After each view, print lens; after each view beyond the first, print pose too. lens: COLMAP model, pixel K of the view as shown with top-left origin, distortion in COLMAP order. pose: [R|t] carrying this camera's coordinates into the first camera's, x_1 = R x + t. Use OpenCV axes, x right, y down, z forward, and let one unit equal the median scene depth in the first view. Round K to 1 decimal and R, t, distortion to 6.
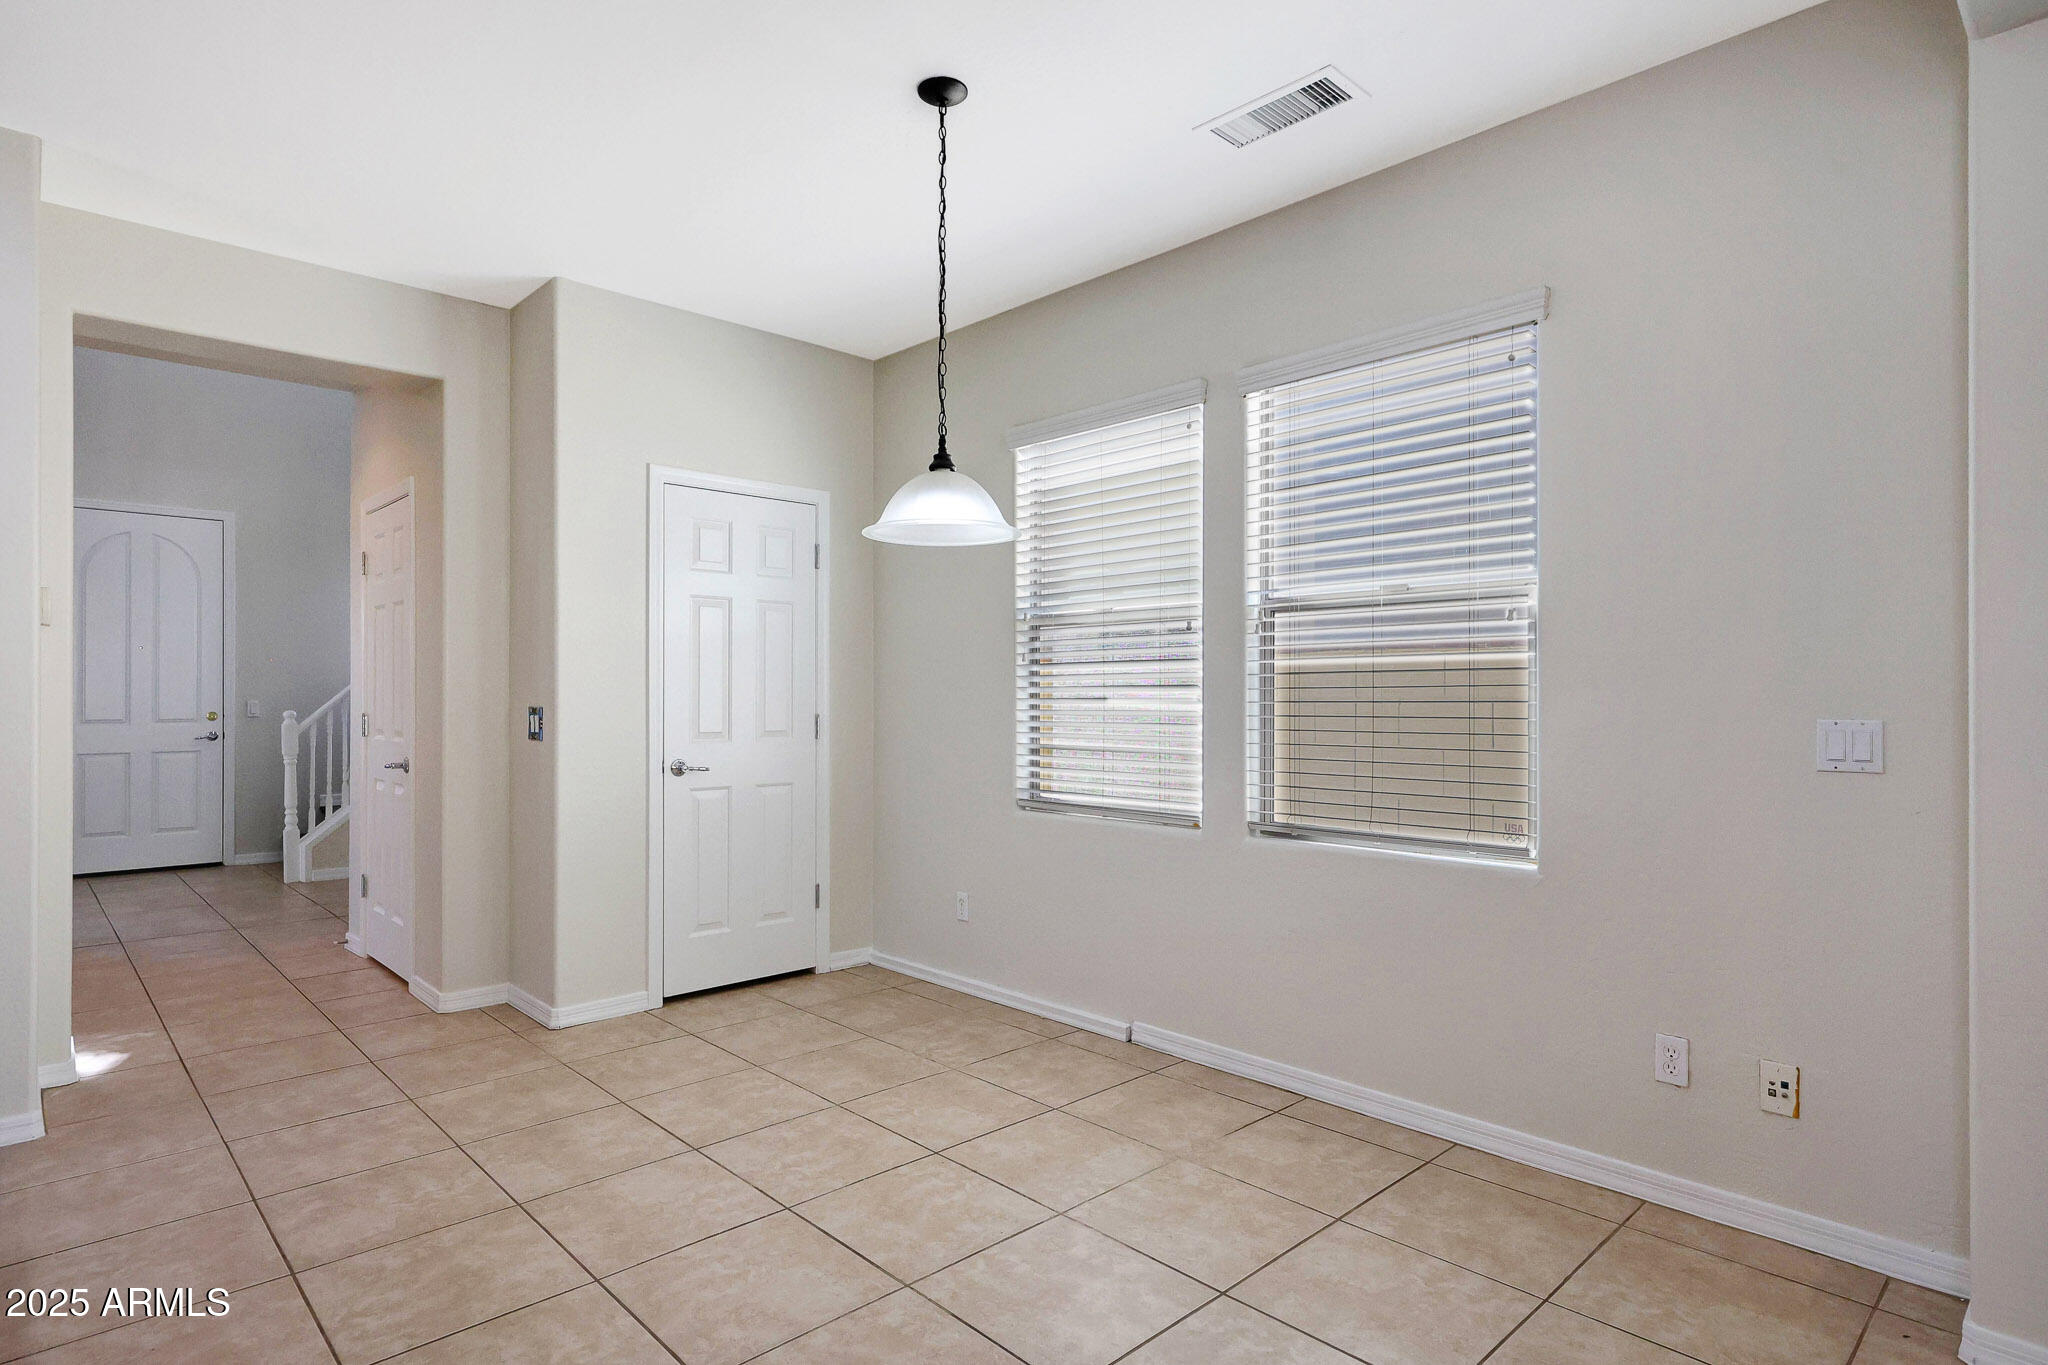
lens RADIAL K [[1049.0, 0, 1017.4], [0, 1049.0, 692.3], [0, 0, 1]] dist [0.000644, 0.000216]
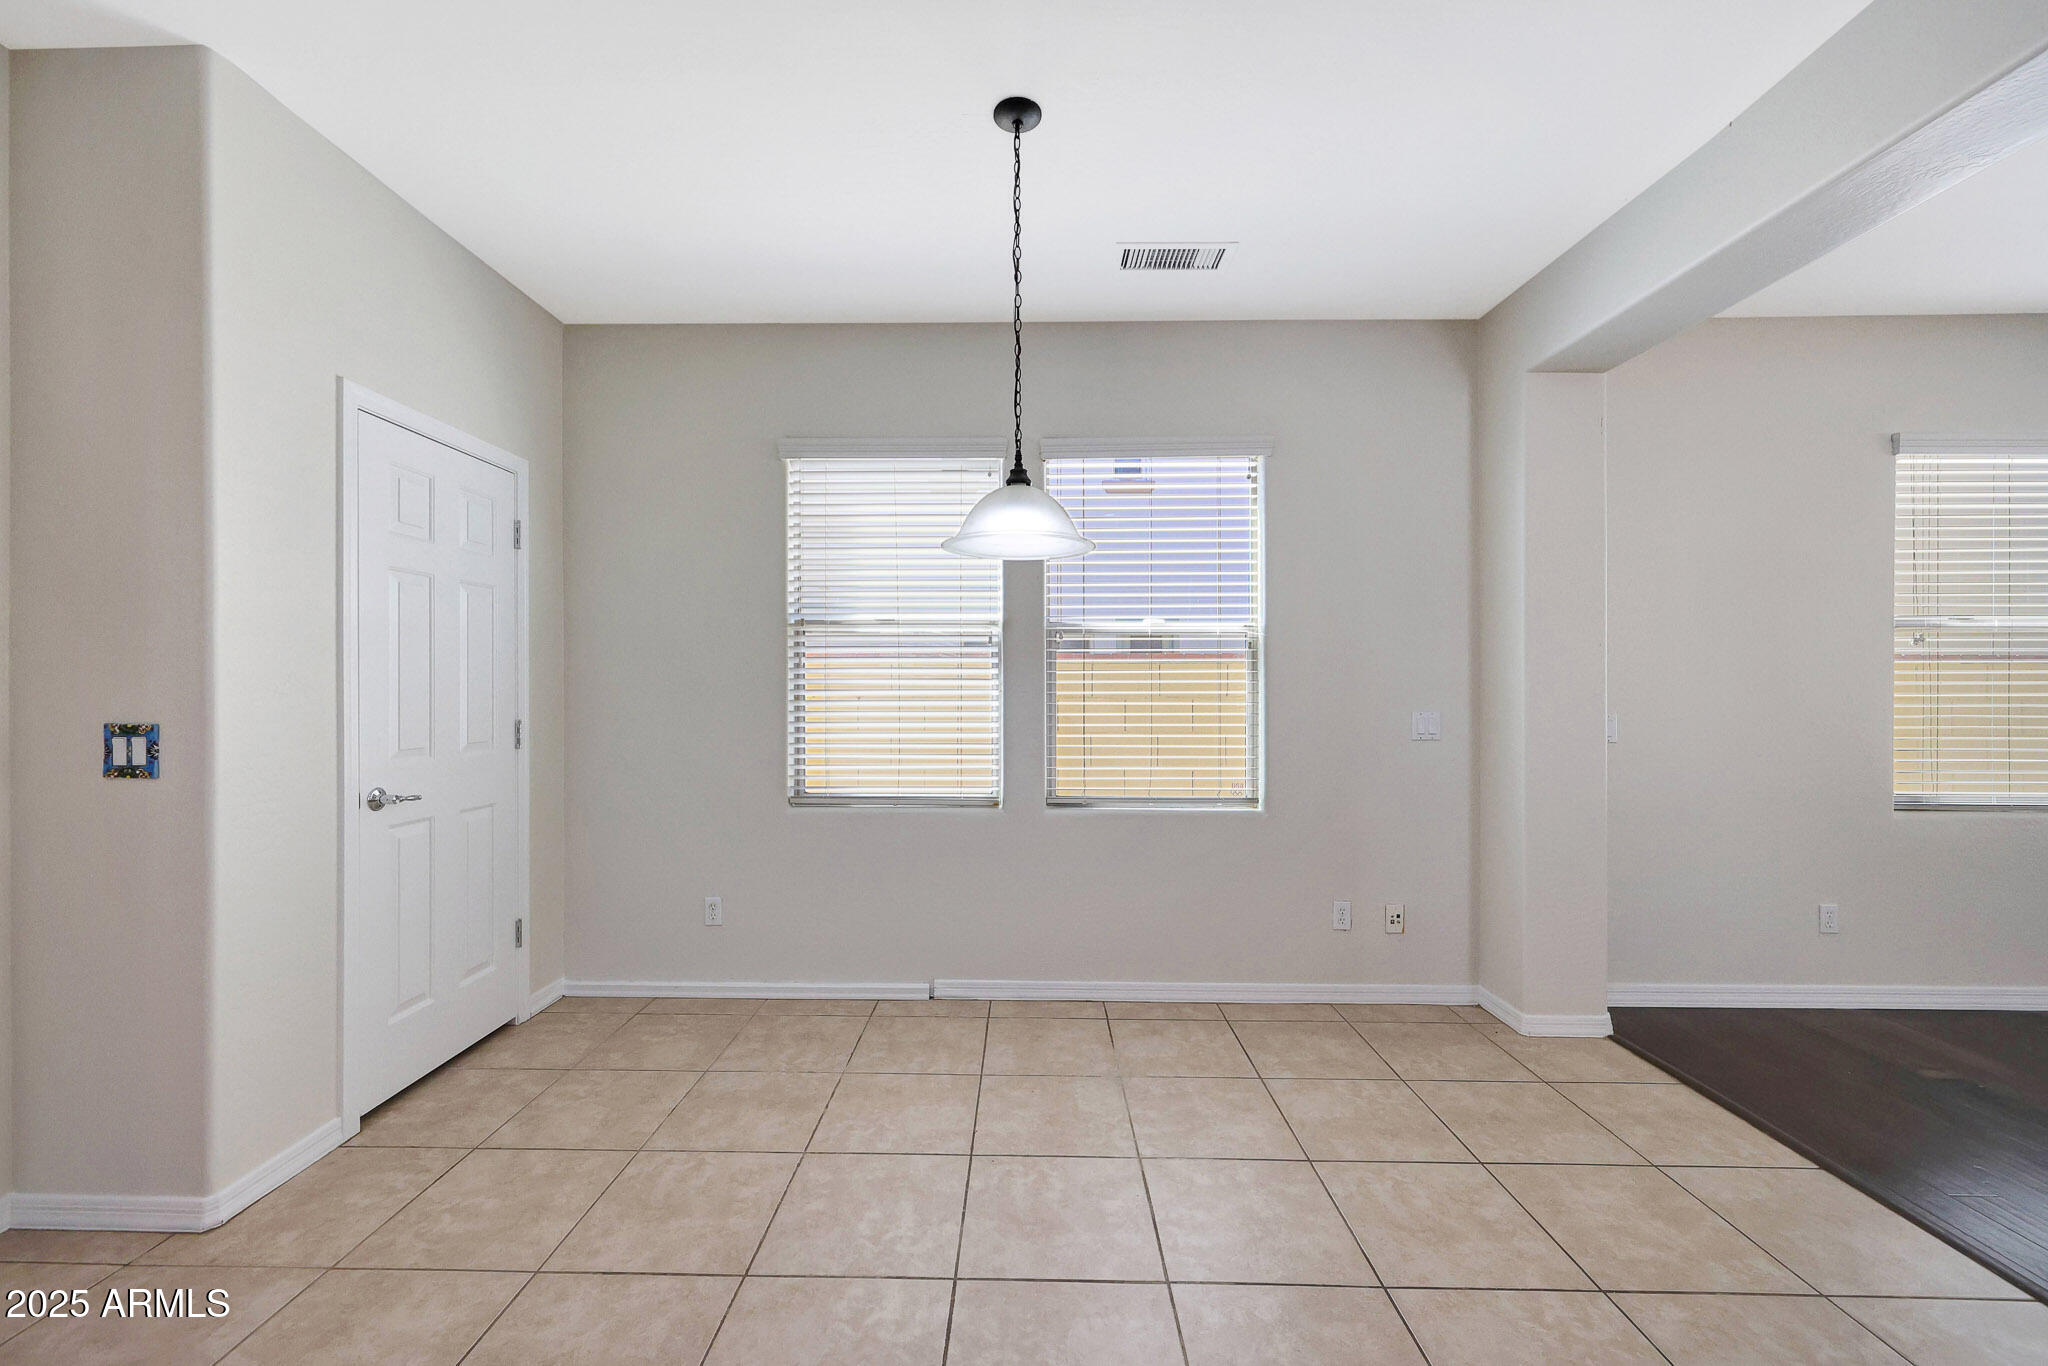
lens RADIAL K [[803.5, 0, 913.7], [0, 803.5, 684.7], [0, 0, 1]] dist [-0.000835, -0.000065]
pose [[0.711602, 0.000569, 0.702582, -0.503186], [-0.004683, 0.999981, 0.003934, -0.014110], [-0.702567, -0.006089, 0.711592, 0.371479]]
